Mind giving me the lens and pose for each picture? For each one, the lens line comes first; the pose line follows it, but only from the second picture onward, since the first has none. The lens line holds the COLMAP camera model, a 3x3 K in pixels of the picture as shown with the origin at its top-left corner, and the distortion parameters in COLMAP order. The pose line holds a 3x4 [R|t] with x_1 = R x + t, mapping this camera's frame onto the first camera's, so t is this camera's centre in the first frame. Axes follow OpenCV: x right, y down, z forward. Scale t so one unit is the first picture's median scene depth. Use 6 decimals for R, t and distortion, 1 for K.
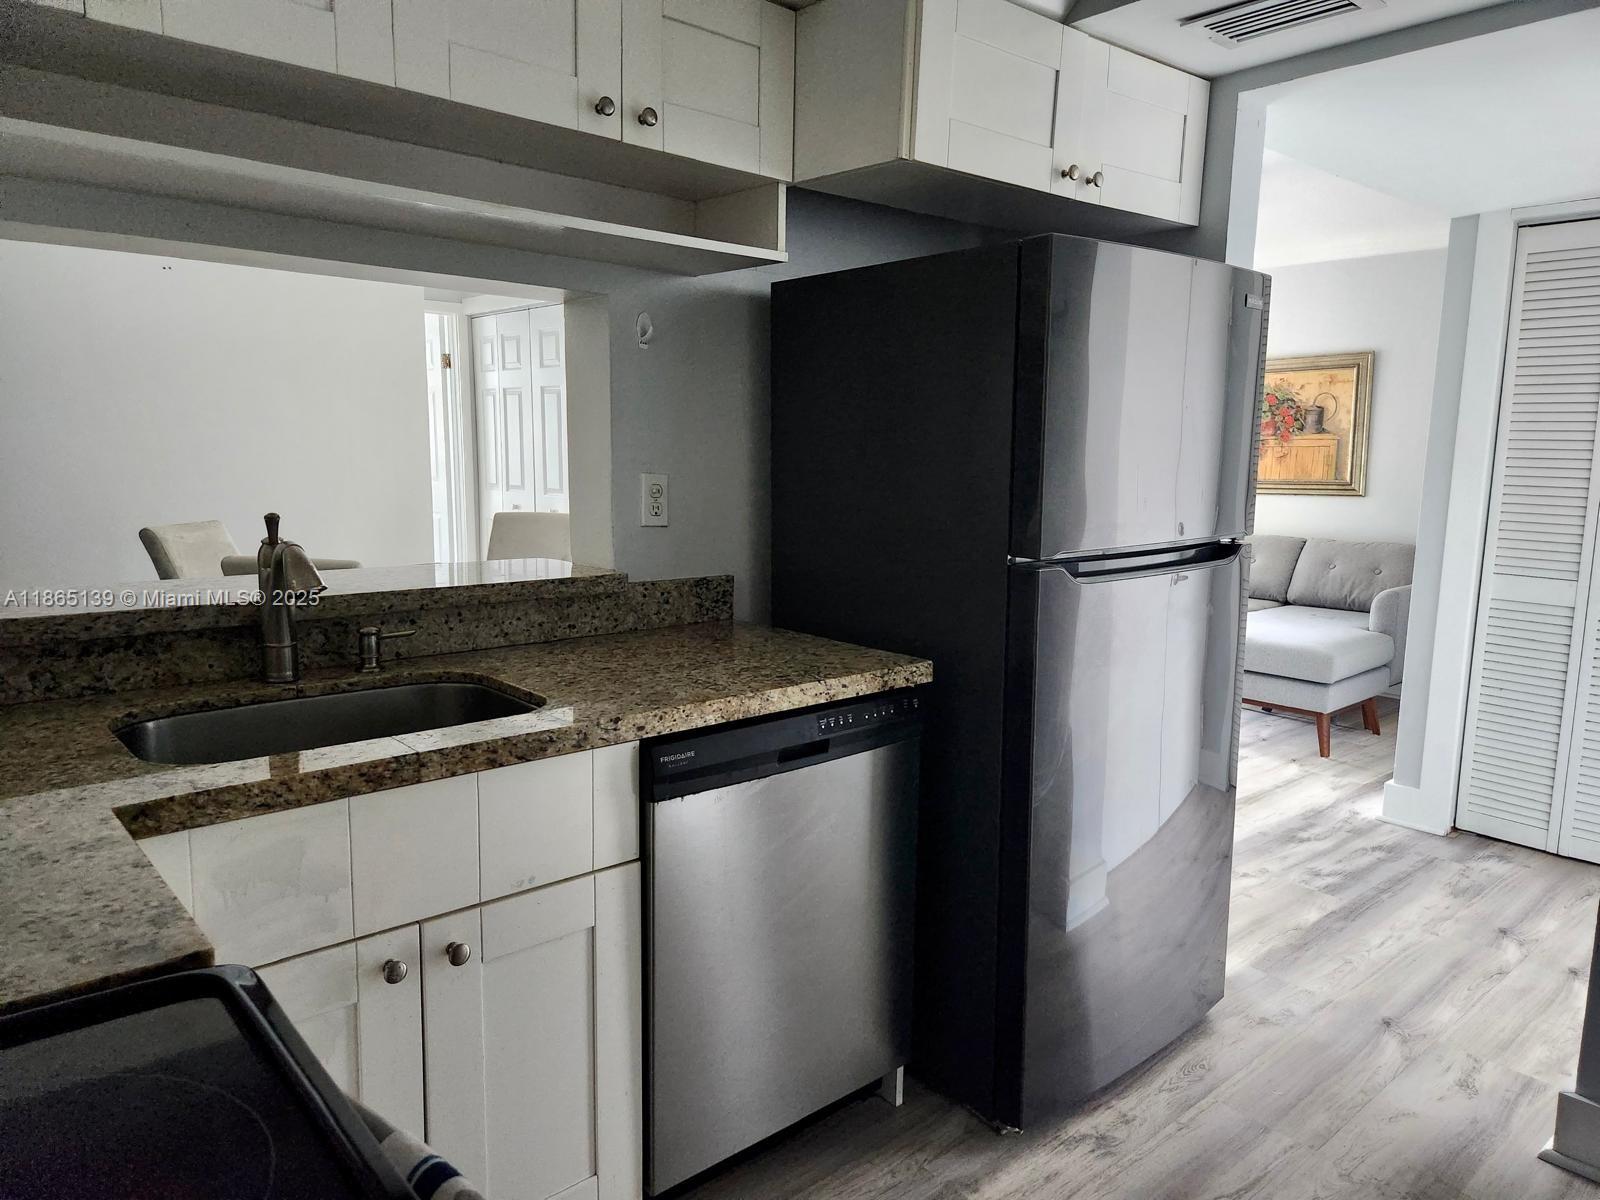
lens RADIAL K [[1105.0, 0, 800.0], [0, 1105.0, 600.0], [0, 0, 1]] dist [0.031729, -0.002318]
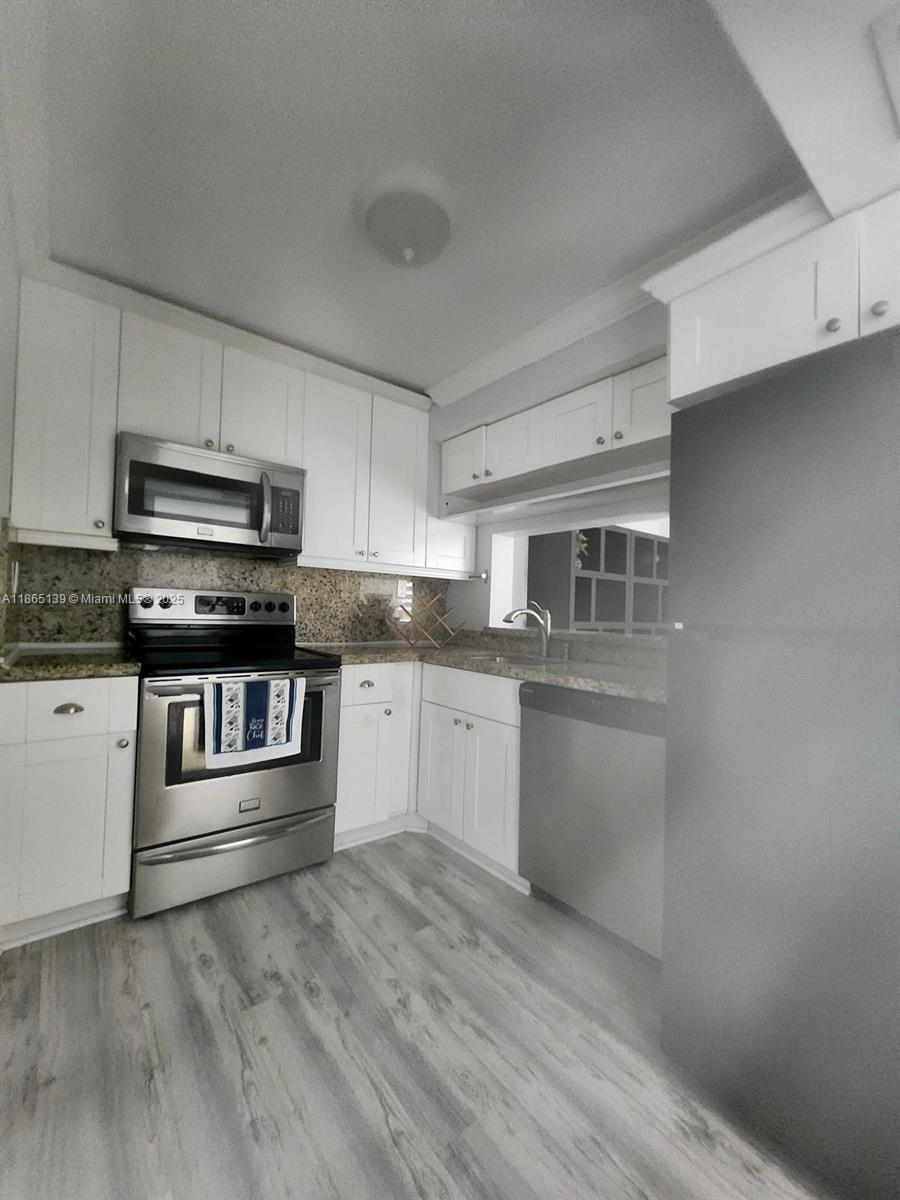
lens RADIAL K [[490.3, 0, 437.7], [0, 490.3, 600.7], [0, 0, 1]] dist [0.010254, 0.000110]
pose [[-0.062974, -0.039743, -0.997224, 0.891327], [-0.179828, 0.983304, -0.027832, 0.008818], [0.981680, 0.177576, -0.069070, 0.742817]]
